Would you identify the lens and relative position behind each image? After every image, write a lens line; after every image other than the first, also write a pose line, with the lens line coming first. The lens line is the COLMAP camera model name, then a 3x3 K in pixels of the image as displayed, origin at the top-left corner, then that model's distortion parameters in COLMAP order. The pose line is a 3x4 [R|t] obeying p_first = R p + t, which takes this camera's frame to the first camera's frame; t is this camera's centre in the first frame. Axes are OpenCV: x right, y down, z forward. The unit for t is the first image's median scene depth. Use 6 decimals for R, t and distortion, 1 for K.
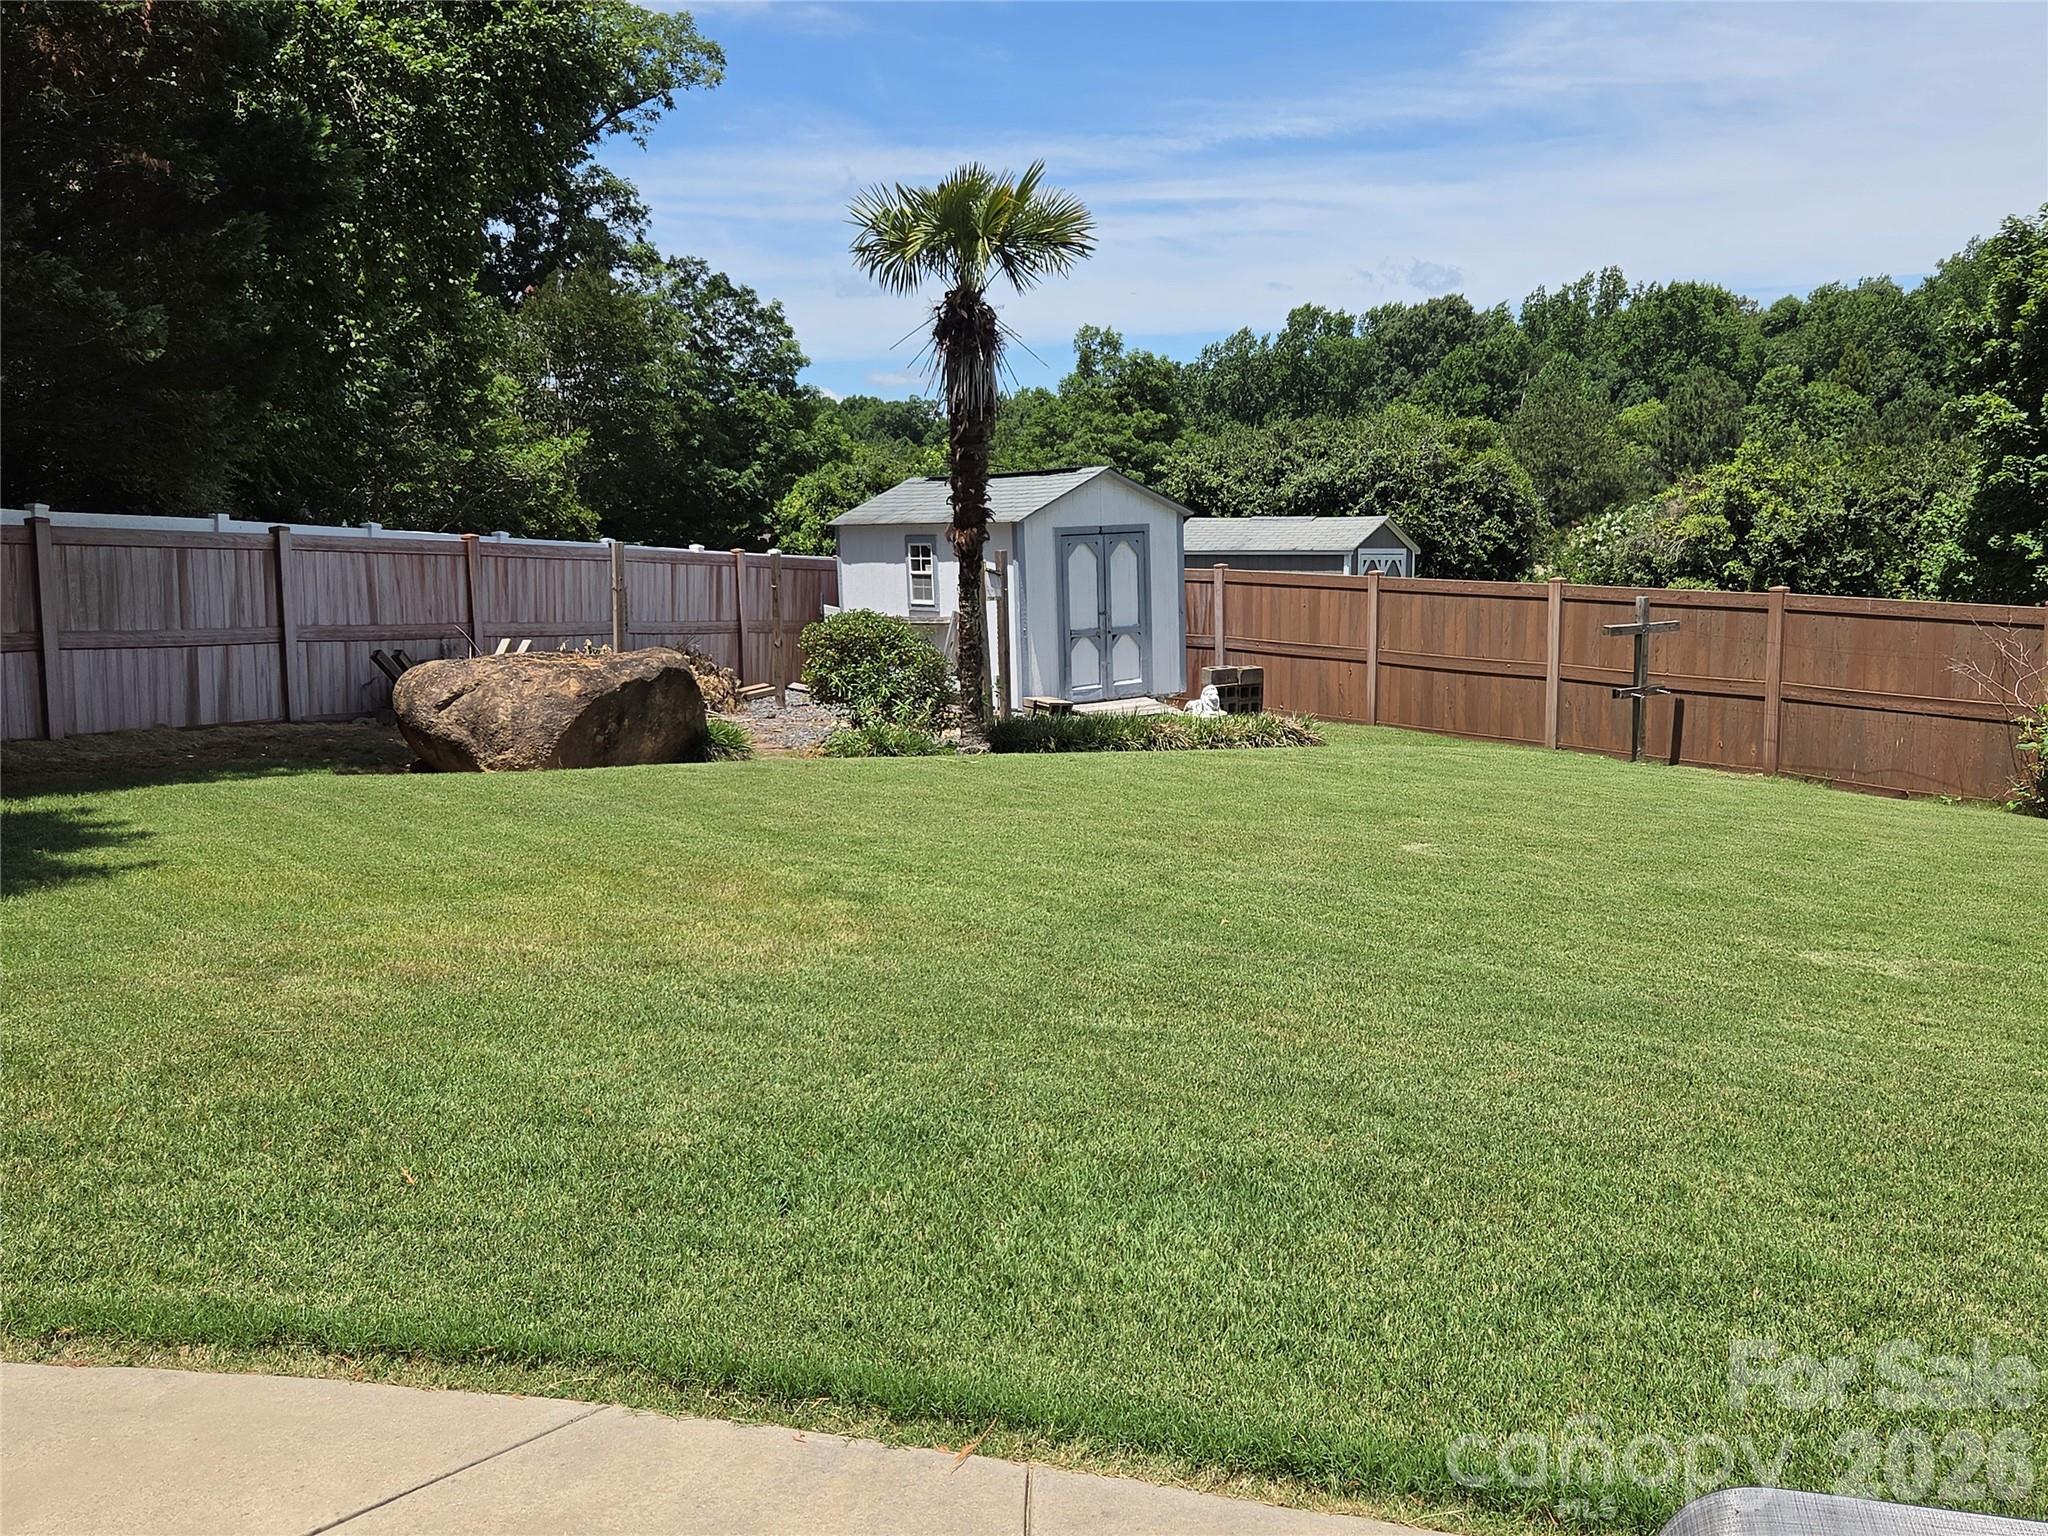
lens RADIAL K [[1947.6, 0, 1024.0], [0, 1947.6, 768.0], [0, 0, 1]] dist [0.104155, -0.142147]
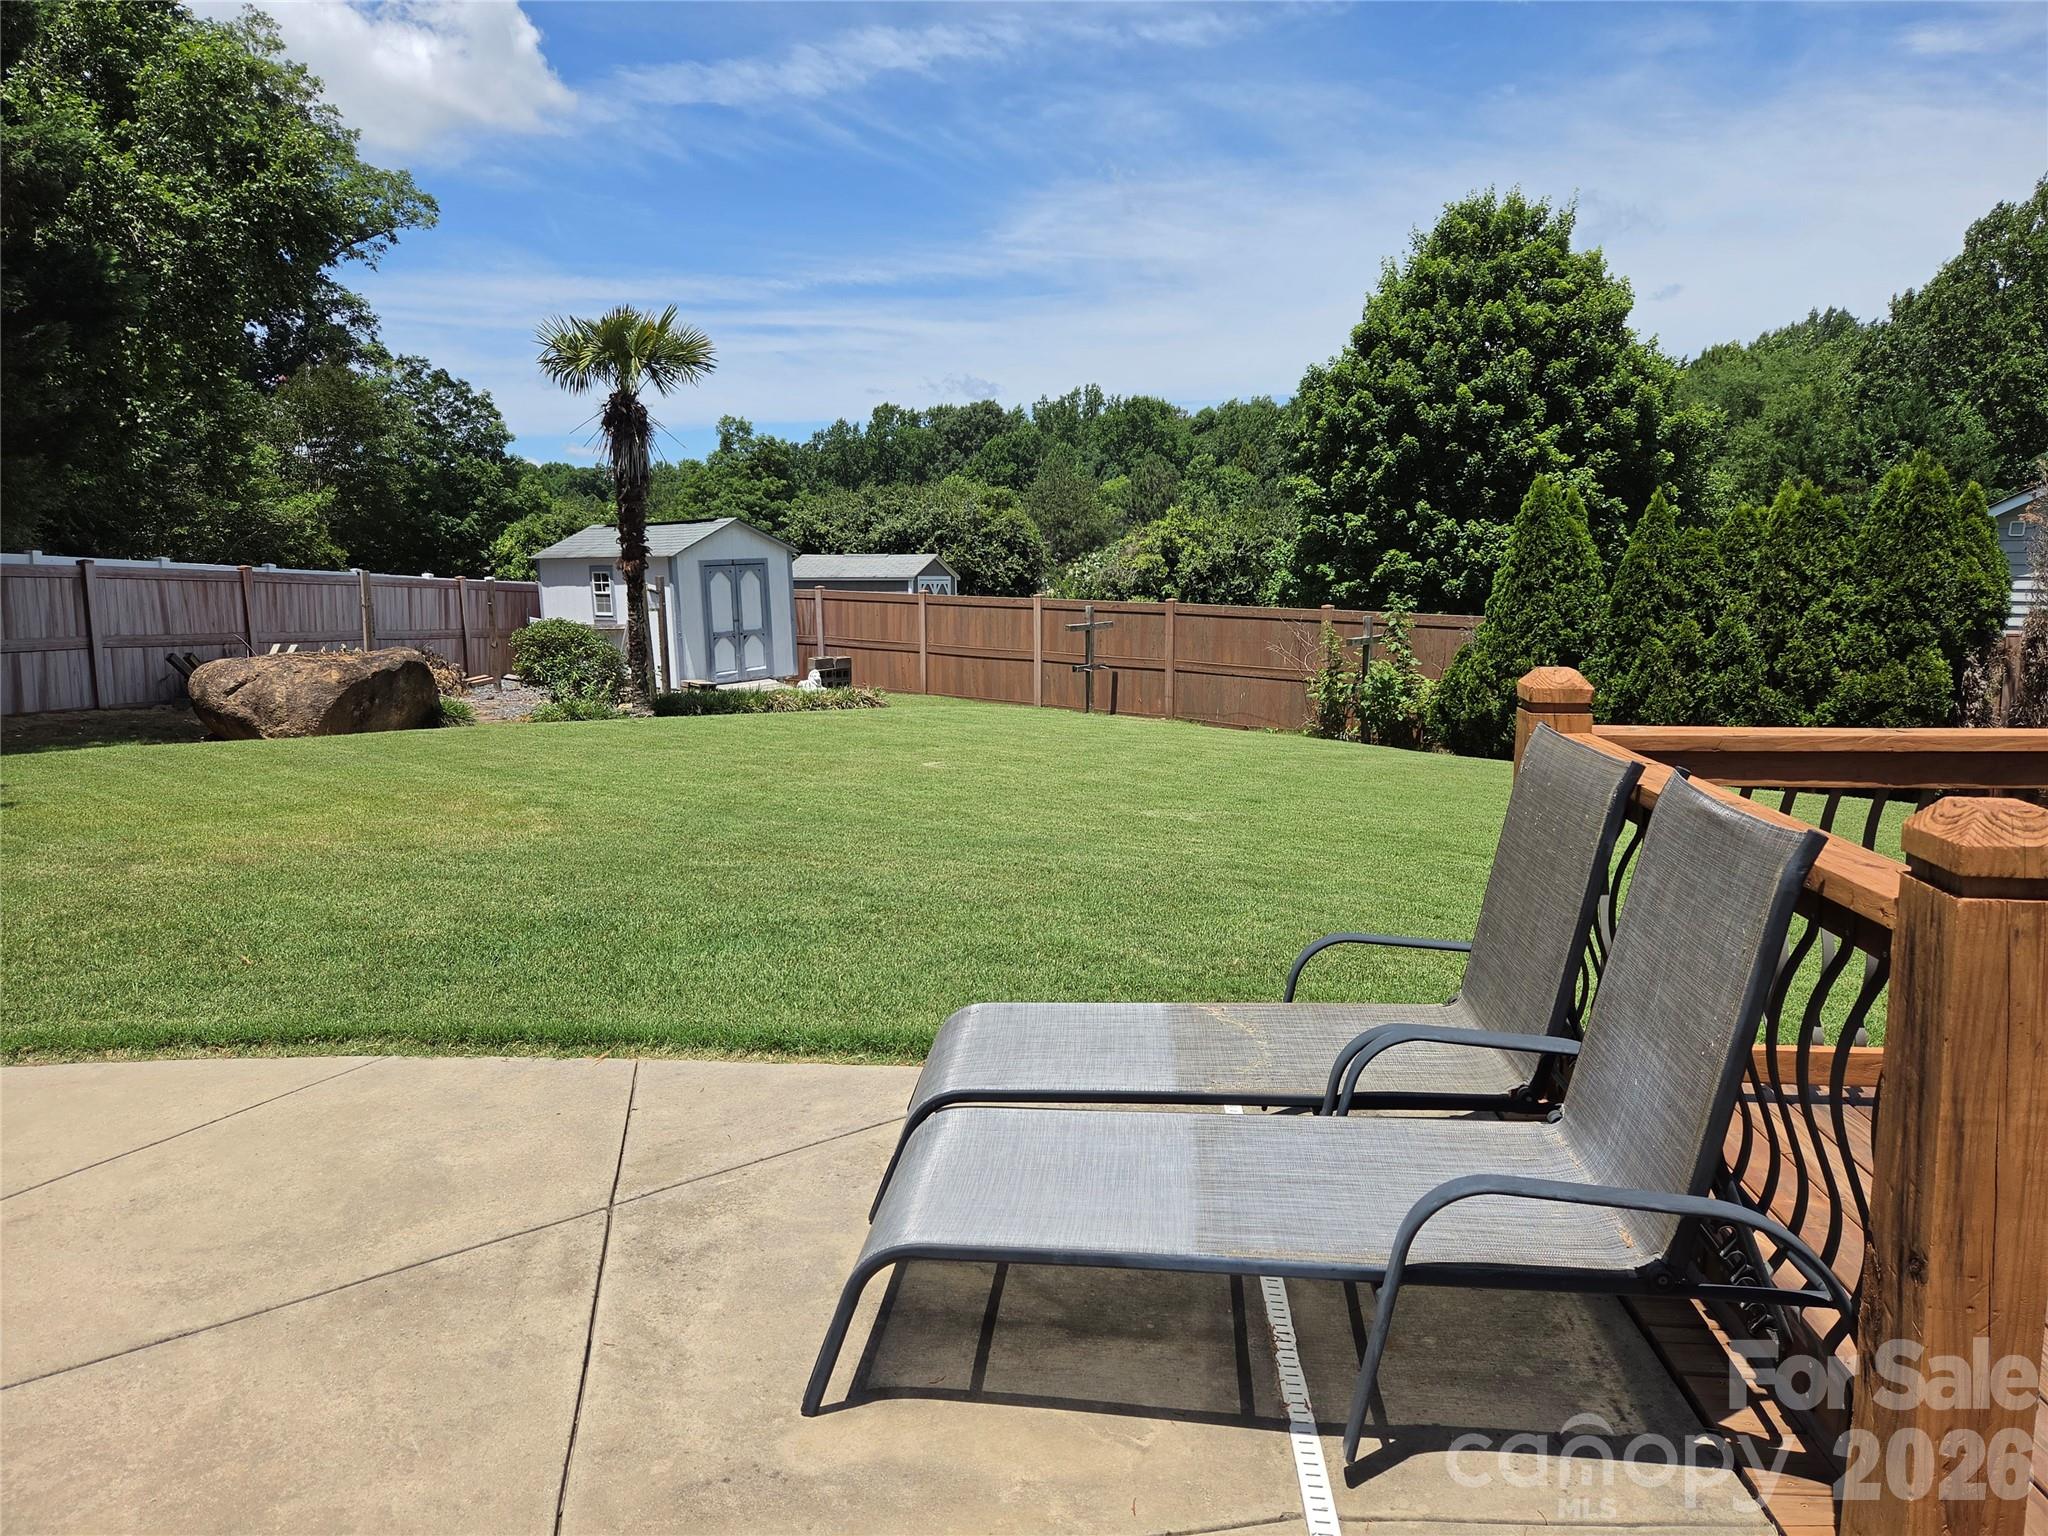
lens RADIAL K [[1420.0, 0, 1015.7], [0, 1420.0, 750.1], [0, 0, 1]] dist [0.073956, -0.063272]
pose [[0.975692, -0.031729, 0.216835, 0.010828], [0.029980, 0.999486, 0.011352, 0.009689], [-0.217084, -0.004575, 0.976142, -0.062903]]
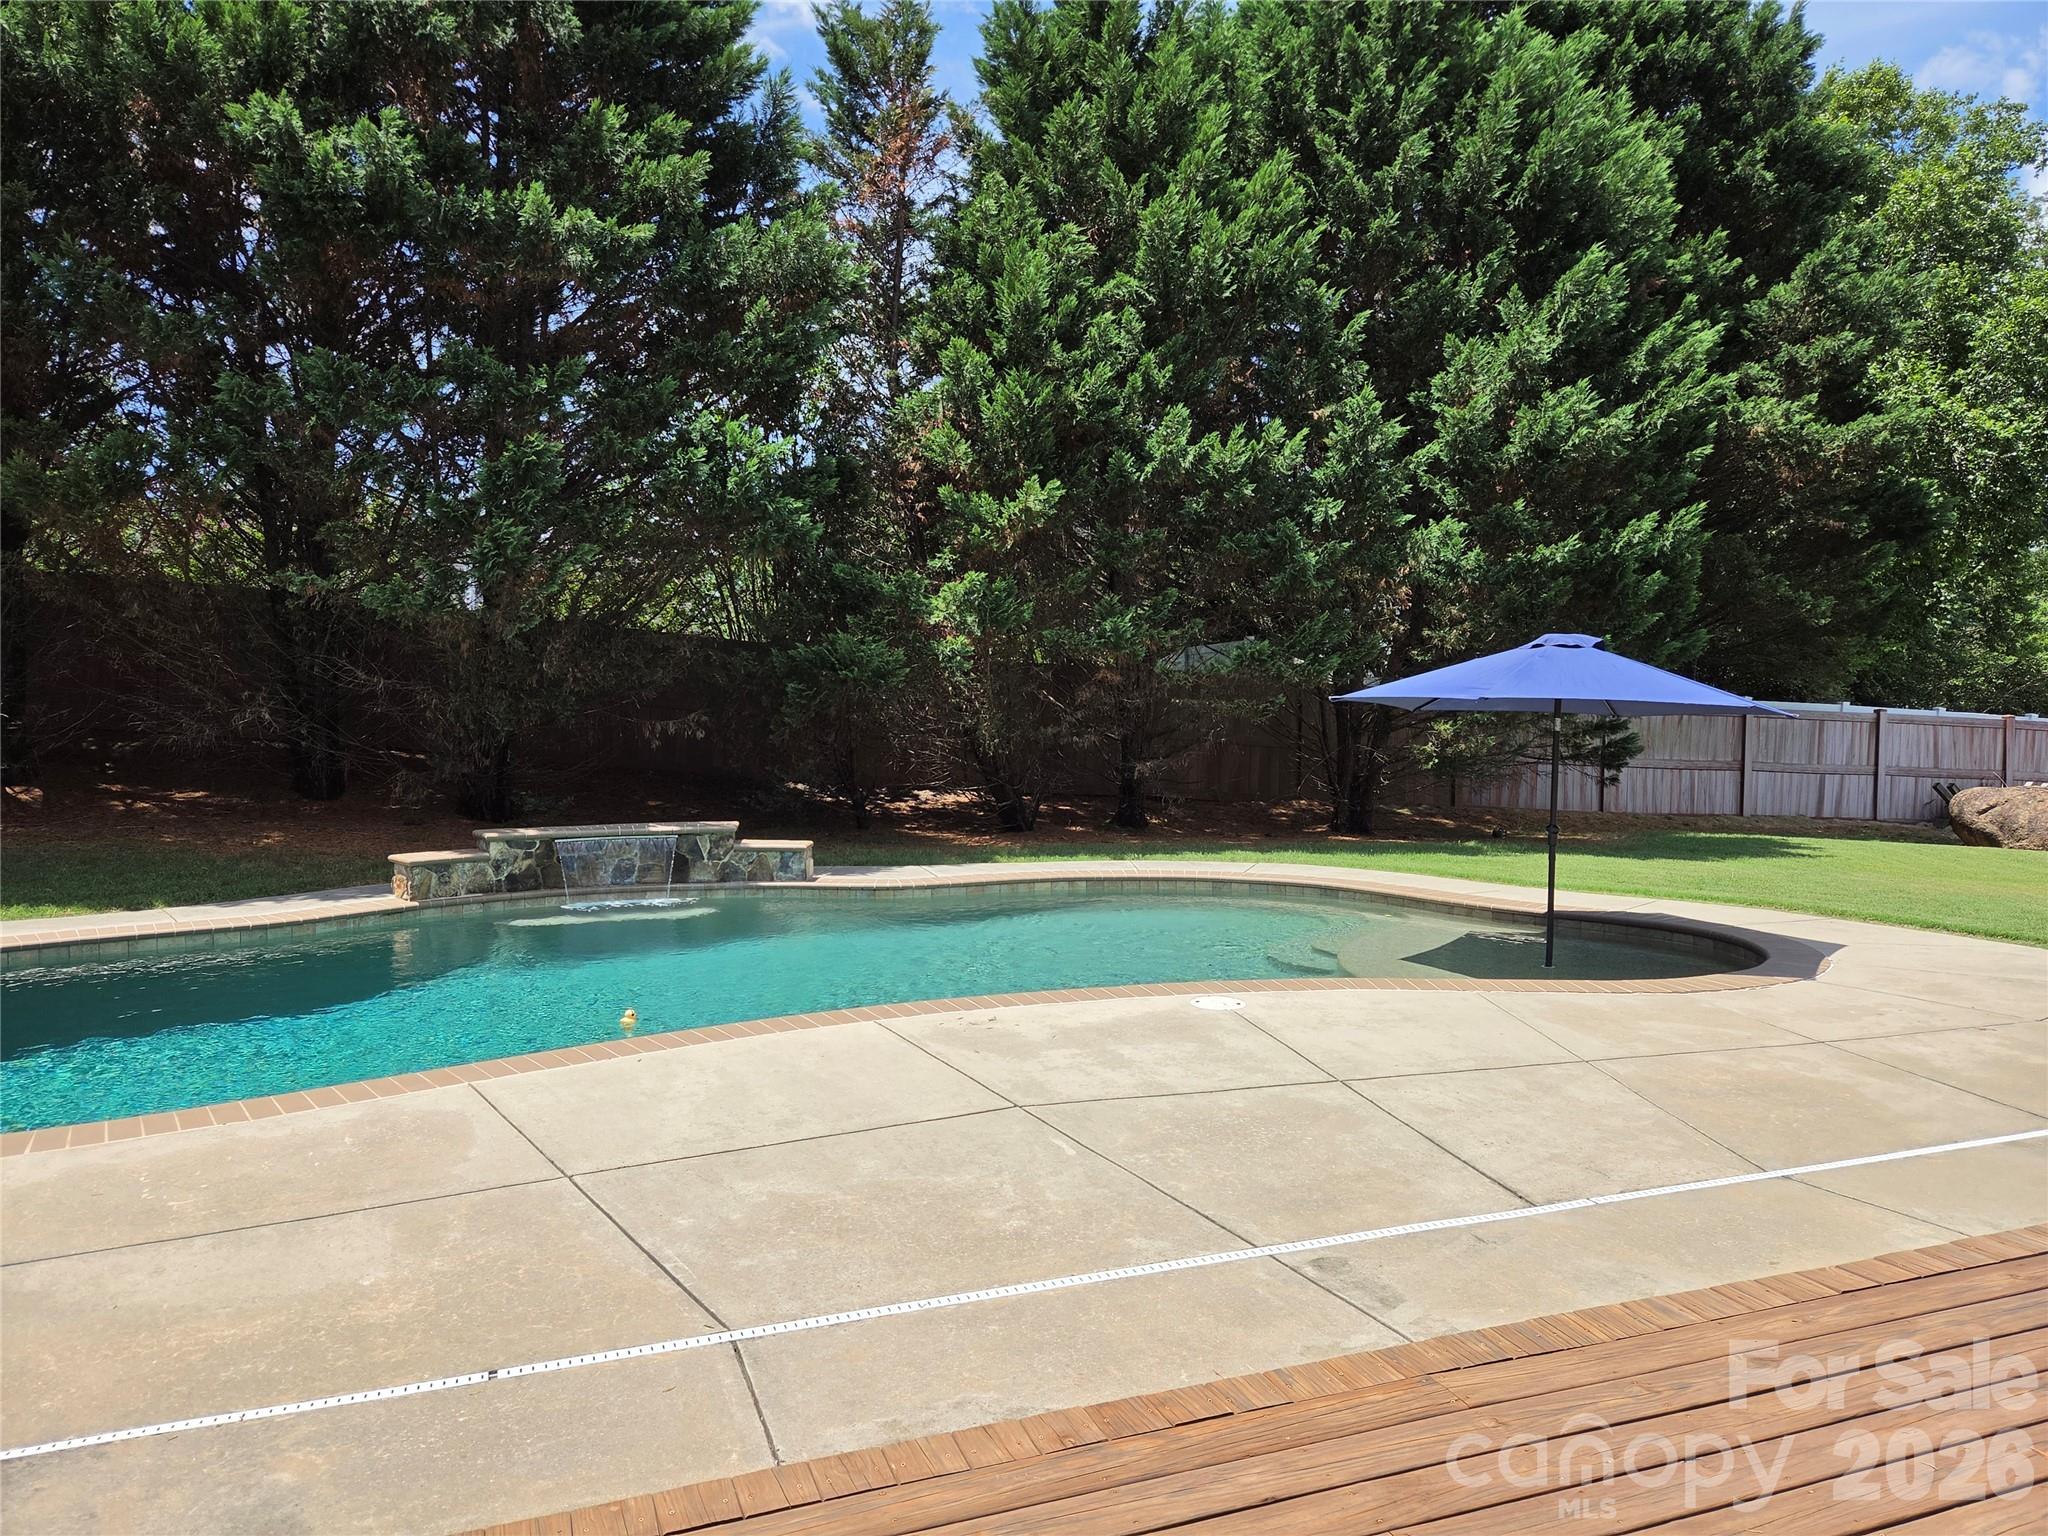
lens RADIAL K [[1509.7, 0, 1024.0], [0, 1509.7, 768.0], [0, 0, 1]] dist [0.066731, -0.002031]
pose [[0.669549, 0.050330, -0.741060, 0.111368], [-0.108652, 0.993606, -0.030685, 0.046579], [0.734778, 0.101063, 0.670737, -0.405868]]
